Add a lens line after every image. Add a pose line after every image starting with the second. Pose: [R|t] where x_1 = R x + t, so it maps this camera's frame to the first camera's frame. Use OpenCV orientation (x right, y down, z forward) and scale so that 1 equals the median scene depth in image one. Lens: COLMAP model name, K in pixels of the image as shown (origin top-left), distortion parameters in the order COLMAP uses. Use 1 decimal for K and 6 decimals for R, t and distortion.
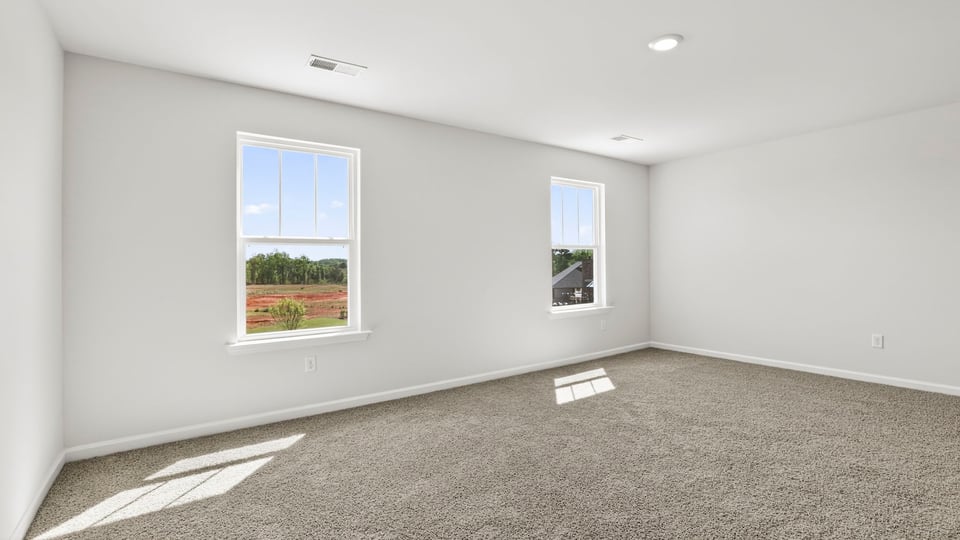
lens RADIAL K [[436.0, 0, 479.9], [0, 436.0, 266.2], [0, 0, 1]] dist [-0.058607, 0.011448]
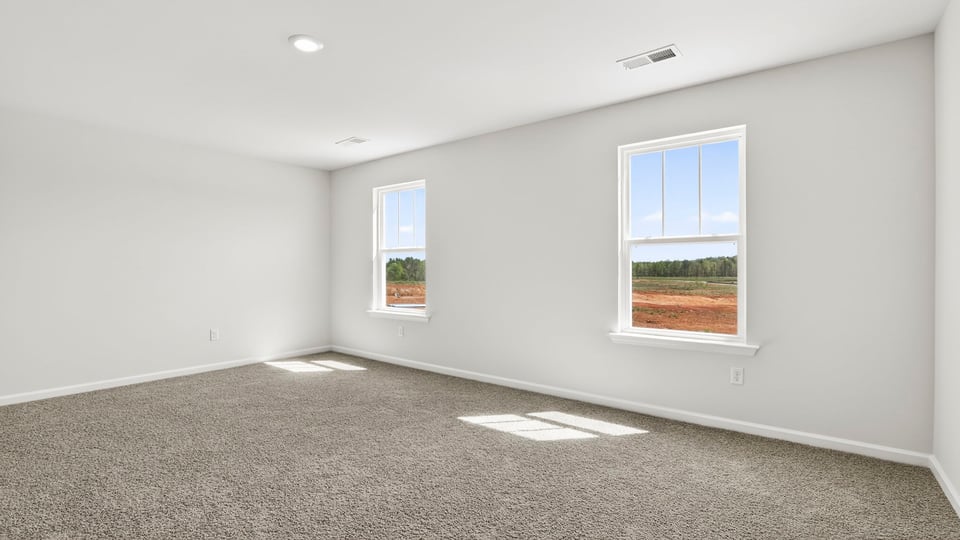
lens RADIAL K [[435.9, 0, 480.0], [0, 435.9, 270.0], [0, 0, 1]] dist [0.000598, -0.020827]
pose [[0.291009, 0.019260, -0.956526, 0.425403], [-0.006173, 0.999814, 0.018254, -0.006031], [0.956700, 0.000592, 0.291074, 0.303928]]
